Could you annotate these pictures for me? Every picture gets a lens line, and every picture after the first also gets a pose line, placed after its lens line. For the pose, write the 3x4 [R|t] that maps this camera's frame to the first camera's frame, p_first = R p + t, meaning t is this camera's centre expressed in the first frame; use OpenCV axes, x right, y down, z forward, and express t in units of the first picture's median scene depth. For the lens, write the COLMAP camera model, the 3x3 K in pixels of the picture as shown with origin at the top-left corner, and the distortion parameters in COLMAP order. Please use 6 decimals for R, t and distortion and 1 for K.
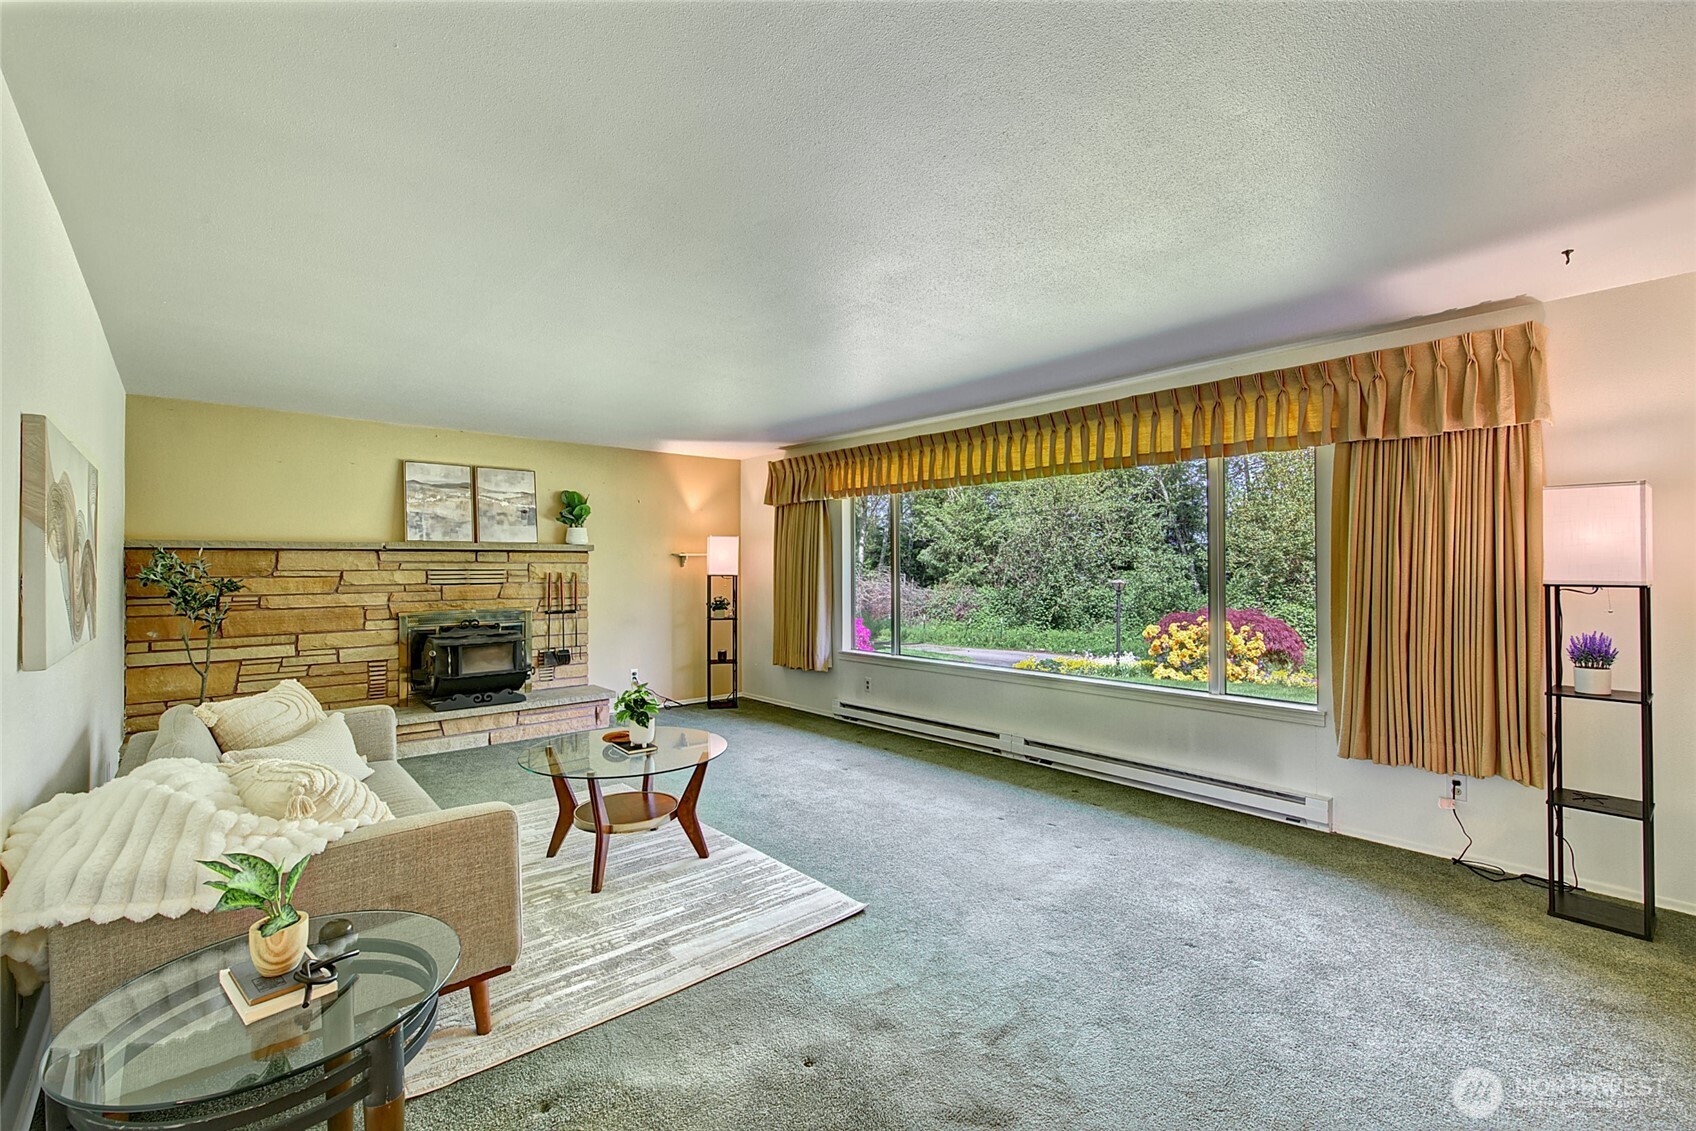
lens RADIAL K [[735.8, 0, 856.9], [0, 735.8, 559.8], [0, 0, 1]] dist [-0.014828, 0.011576]
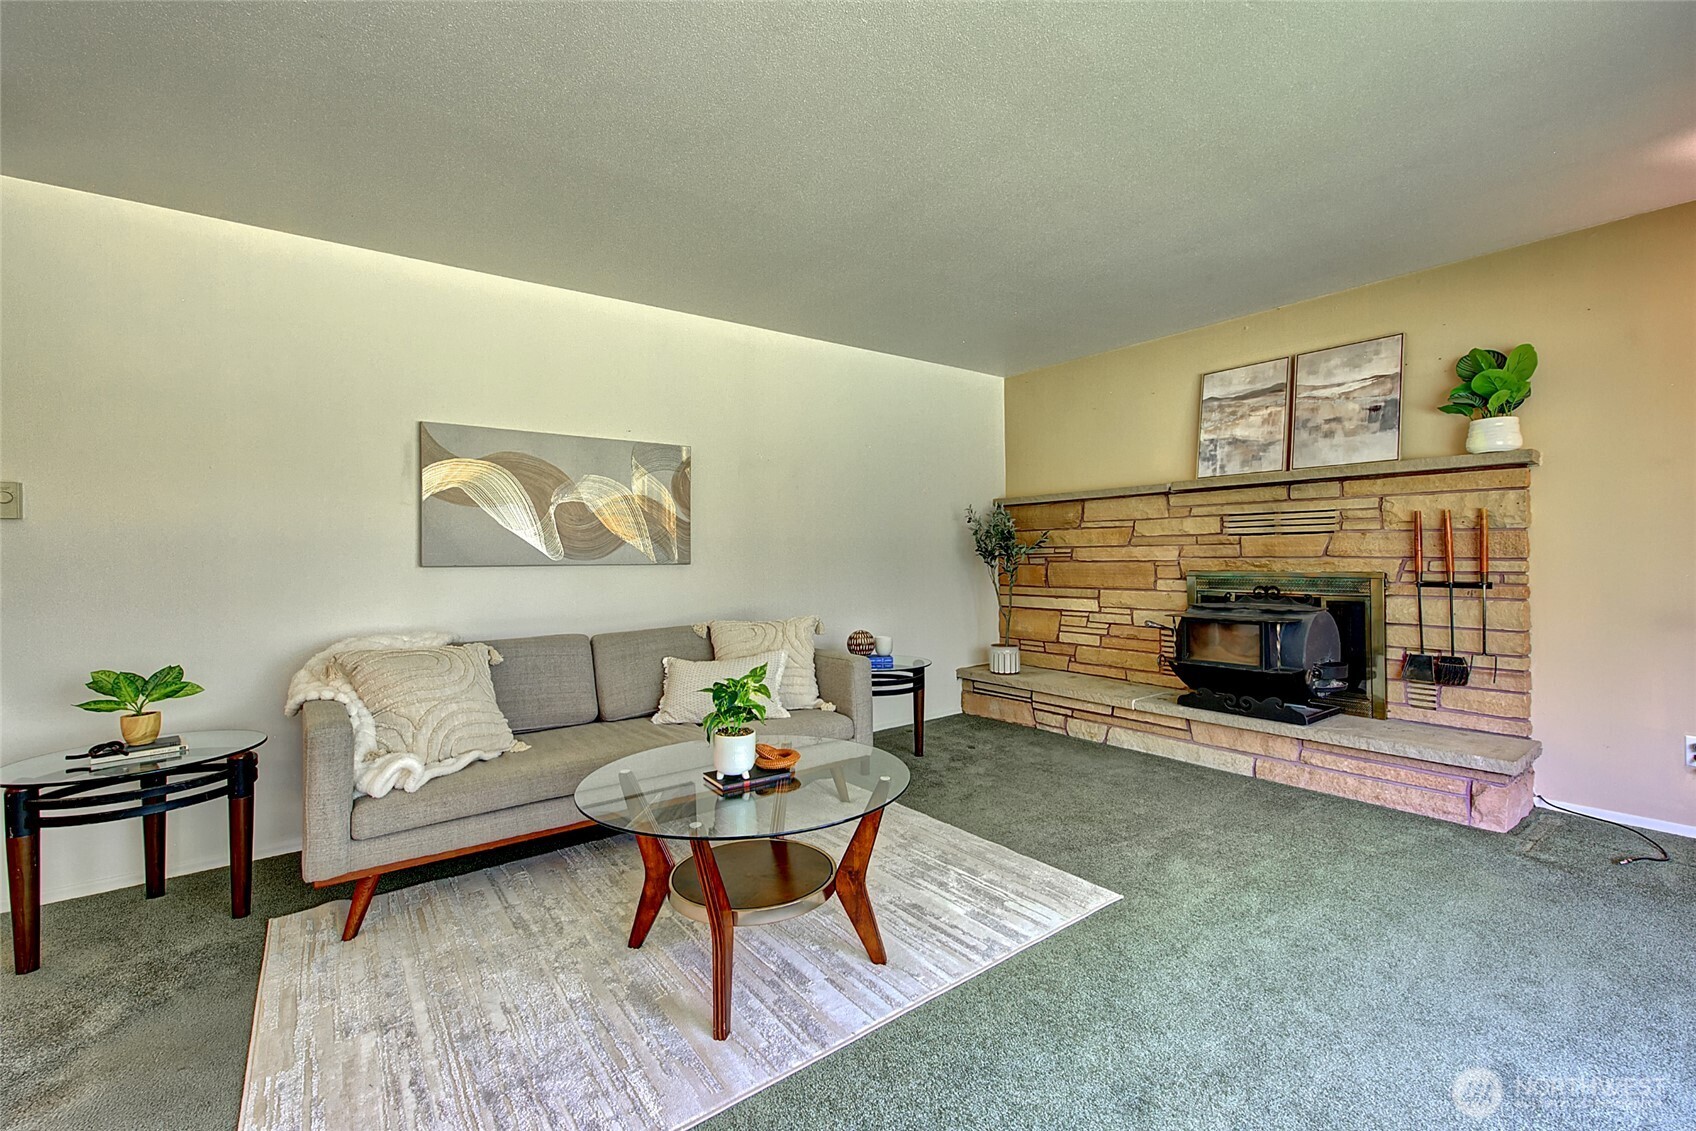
lens RADIAL K [[717.8, 0, 857.5], [0, 717.8, 560.6], [0, 0, 1]] dist [0.006621, -0.001274]
pose [[-0.071420, 0.013233, -0.997359, 0.160546], [0.021467, 0.999701, 0.011727, 0.042717], [0.997215, -0.020573, -0.071682, 0.679769]]
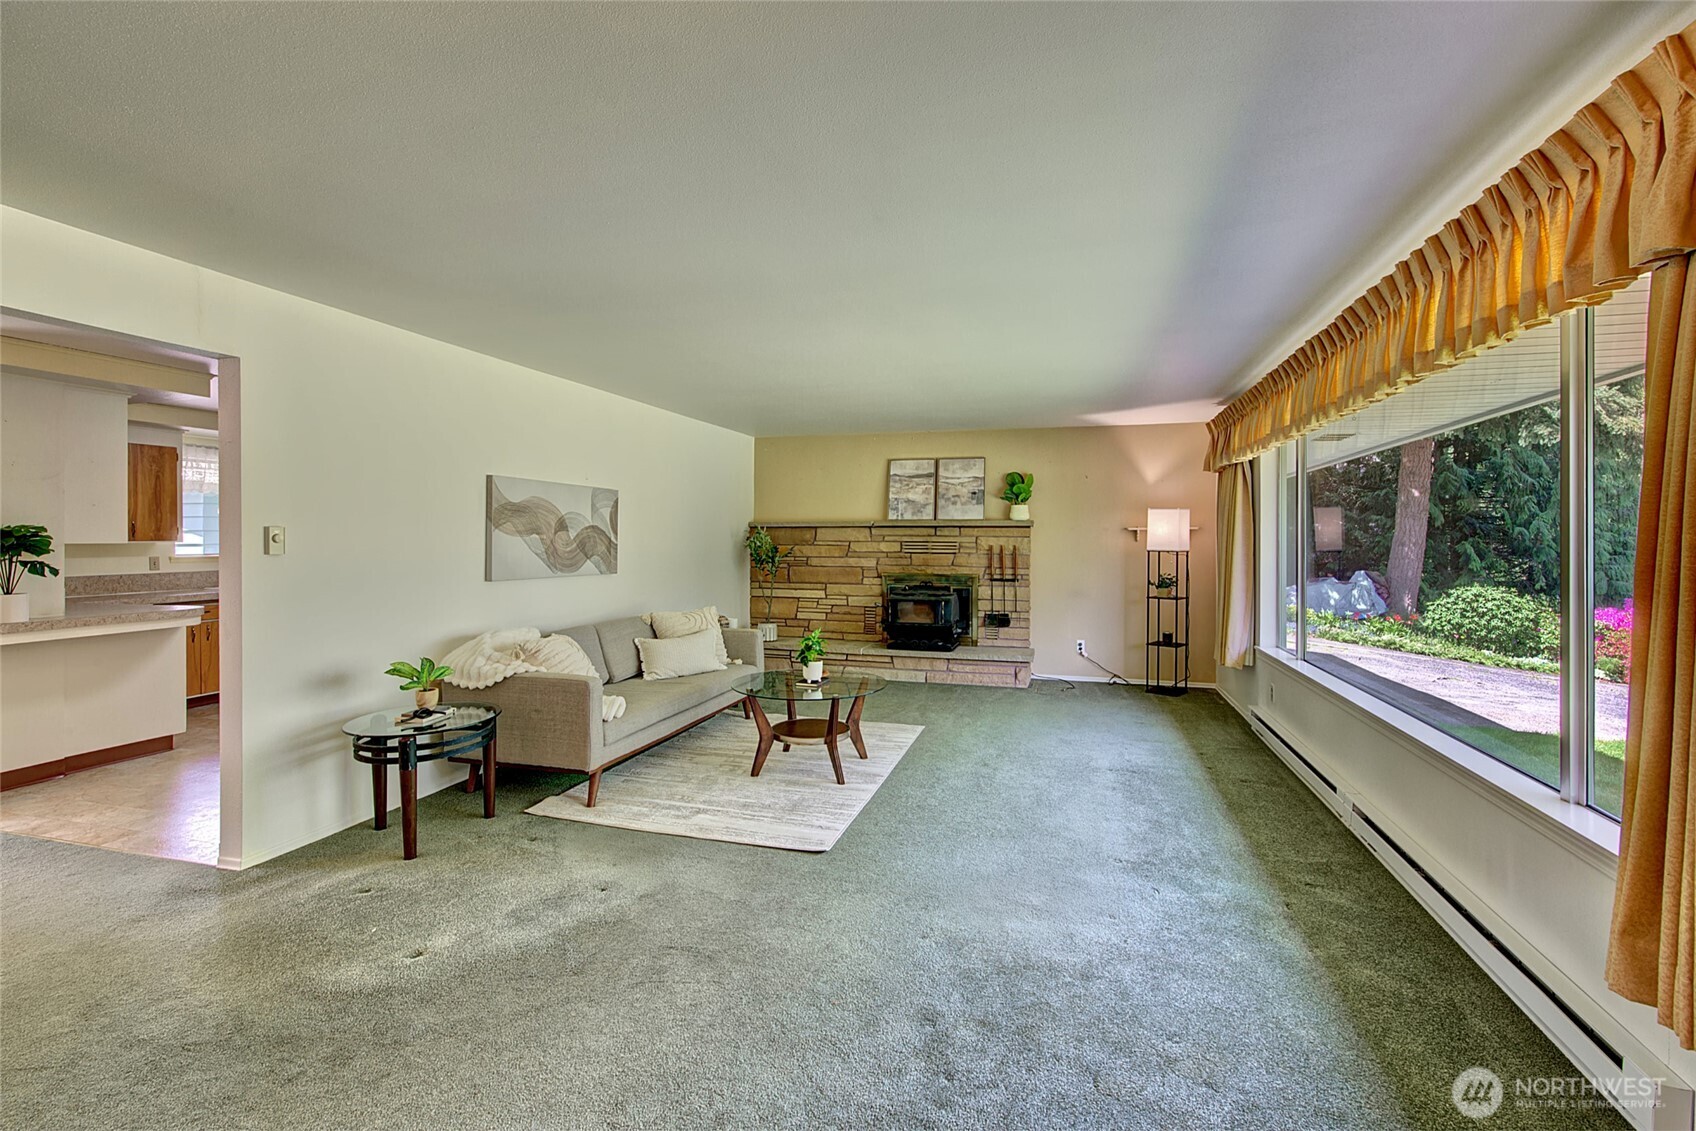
lens RADIAL K [[732.8, 0, 857.8], [0, 732.8, 544.4], [0, 0, 1]] dist [-0.015468, 0.000147]
pose [[0.535384, 0.013266, -0.844505, 0.476585], [-0.000355, 0.999880, 0.015482, -0.001518], [0.844609, -0.007989, 0.535324, 0.229744]]
